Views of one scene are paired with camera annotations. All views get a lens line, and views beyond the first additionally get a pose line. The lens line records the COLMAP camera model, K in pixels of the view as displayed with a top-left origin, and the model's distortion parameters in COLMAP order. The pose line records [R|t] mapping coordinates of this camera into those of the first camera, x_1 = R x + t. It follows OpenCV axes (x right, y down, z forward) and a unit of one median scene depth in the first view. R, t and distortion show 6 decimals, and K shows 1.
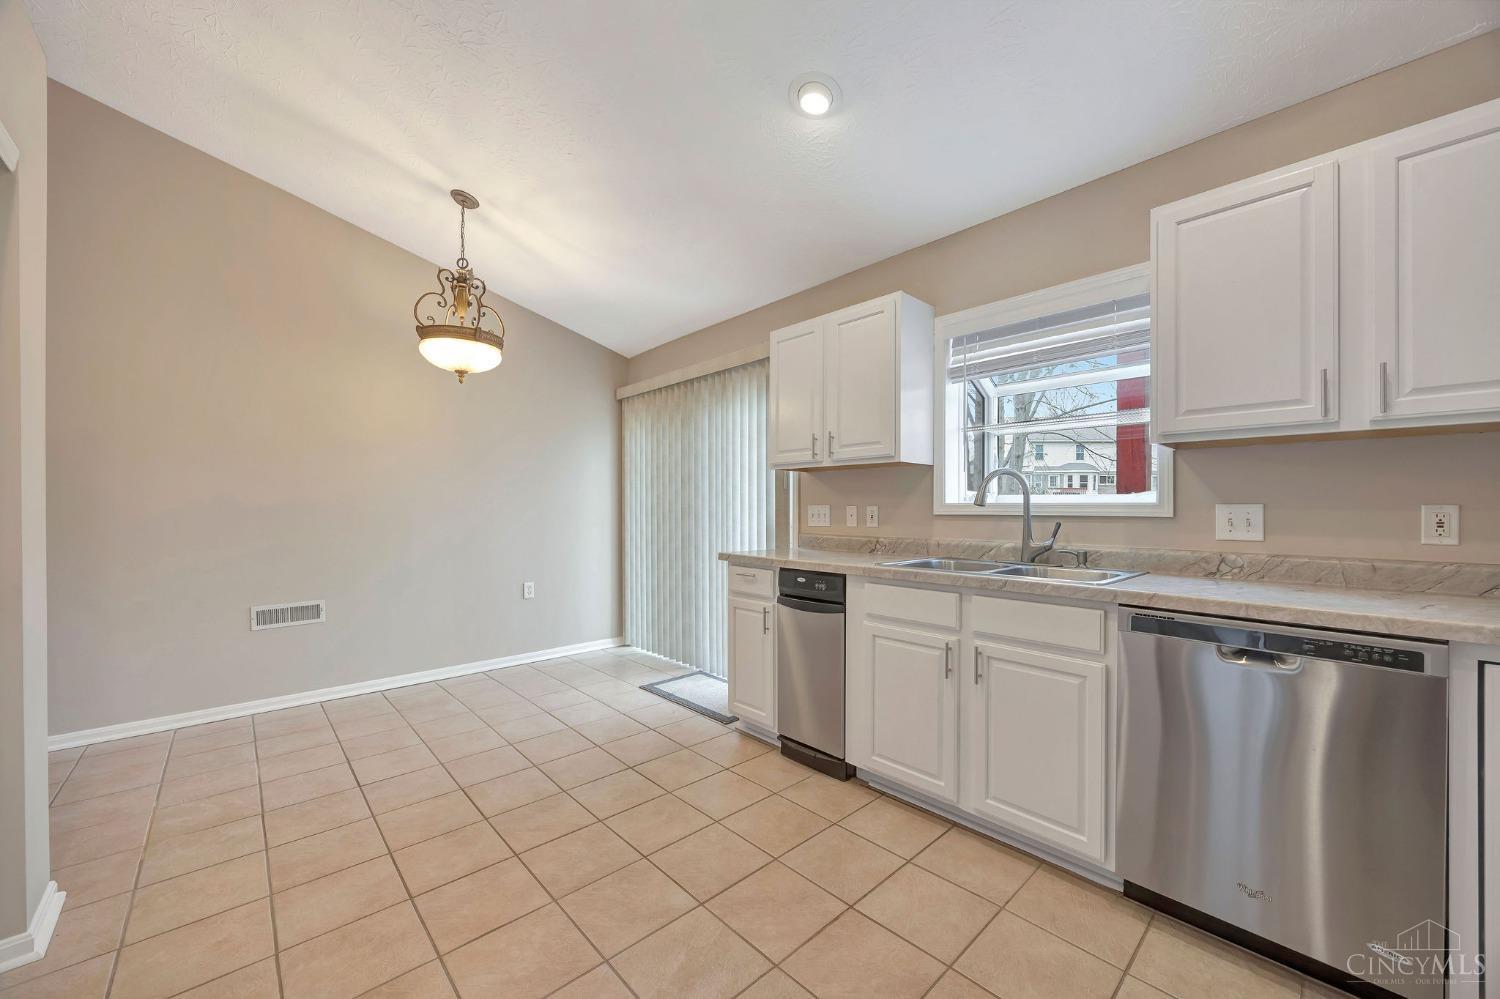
lens RADIAL K [[569.6, 0, 760.1], [0, 569.6, 500.7], [0, 0, 1]] dist [-0.001567, -0.000117]
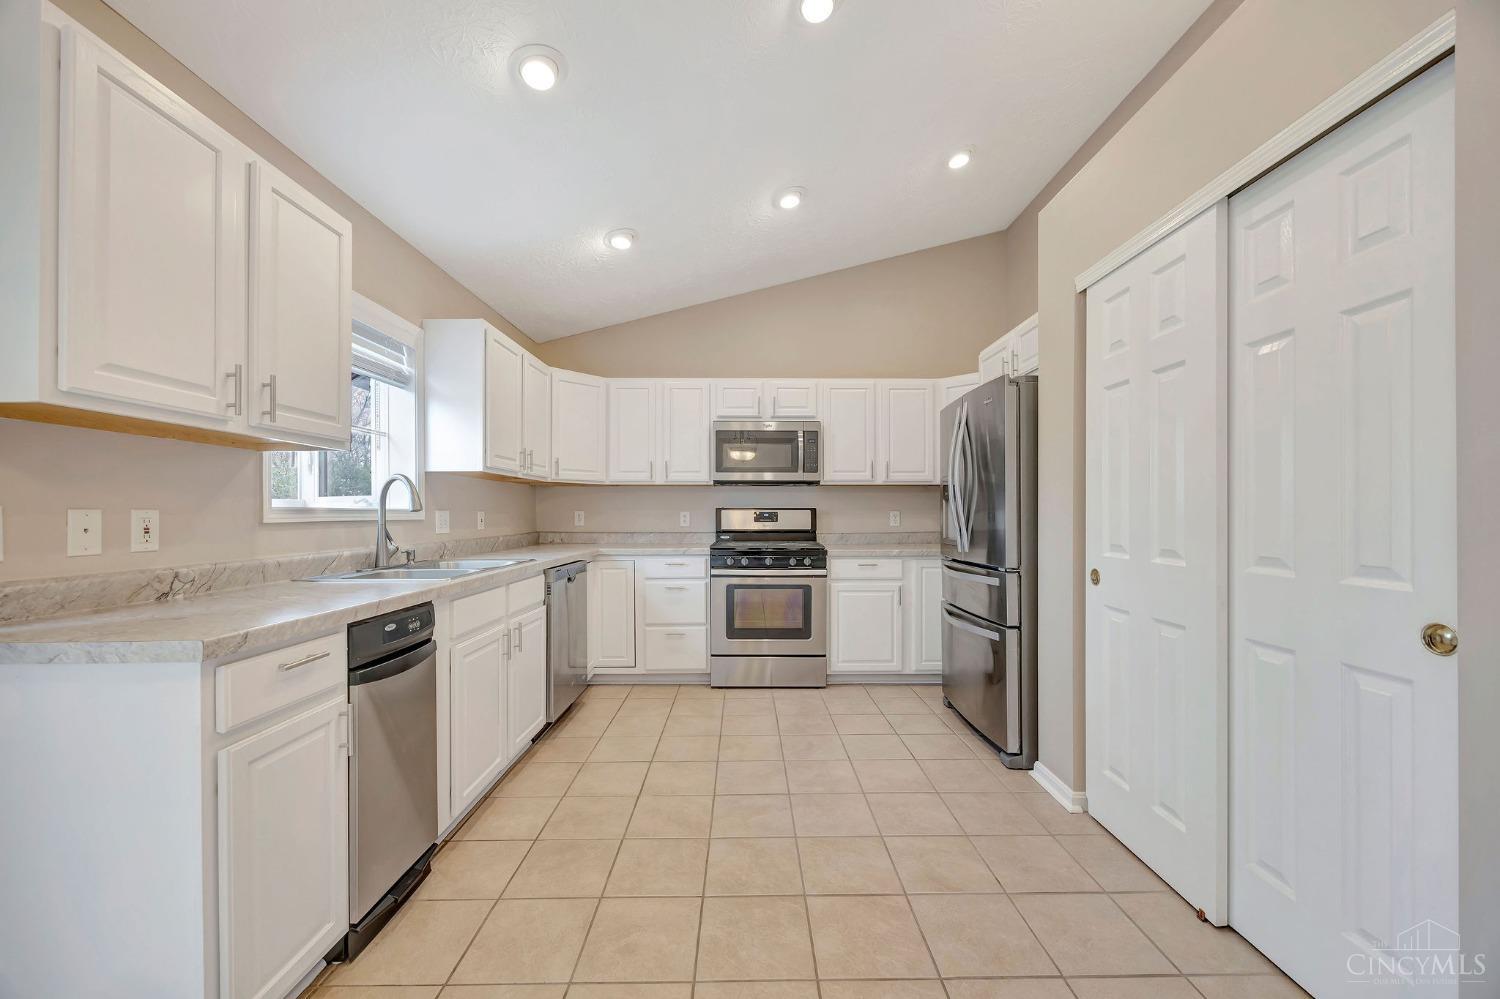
lens RADIAL K [[569.6, 0, 755.5], [0, 569.6, 512.9], [0, 0, 1]] dist [-0.001567, -0.000117]
pose [[-0.740538, 0.003182, 0.672007, -0.651935], [-0.004666, 0.999940, -0.009877, 0.017676], [-0.671999, -0.010450, -0.740479, 1.209216]]
